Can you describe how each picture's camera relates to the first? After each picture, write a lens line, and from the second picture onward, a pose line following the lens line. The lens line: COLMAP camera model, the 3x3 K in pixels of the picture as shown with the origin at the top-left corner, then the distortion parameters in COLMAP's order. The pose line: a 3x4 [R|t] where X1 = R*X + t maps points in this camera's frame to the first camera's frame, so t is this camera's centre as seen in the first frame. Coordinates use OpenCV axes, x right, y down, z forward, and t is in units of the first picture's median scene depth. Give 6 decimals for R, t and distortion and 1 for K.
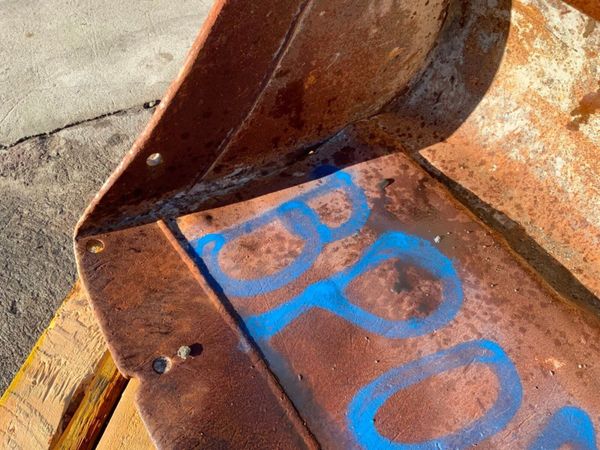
lens RADIAL K [[505.4, 0, 298.0], [0, 505.4, 225.7], [0, 0, 1]] dist [0.034301, -0.072814]
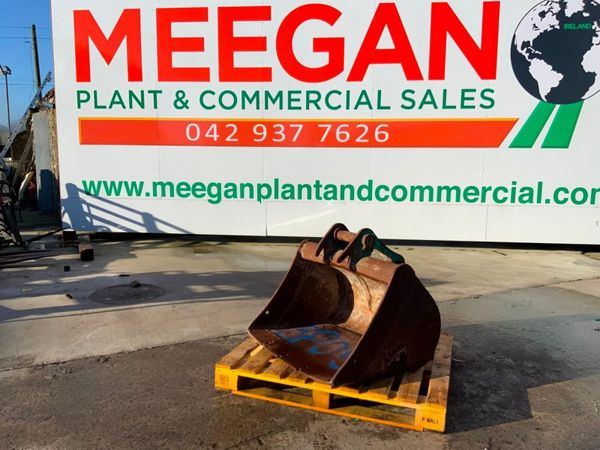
lens RADIAL K [[505.4, 0, 300.1], [0, 505.4, 225.1], [0, 0, 1]] dist [0.034301, -0.072814]
pose [[0.996708, -0.051789, -0.062372, 0.274623], [-0.011558, 0.670721, -0.741620, 2.292478], [0.080242, 0.739900, 0.667915, -2.164332]]
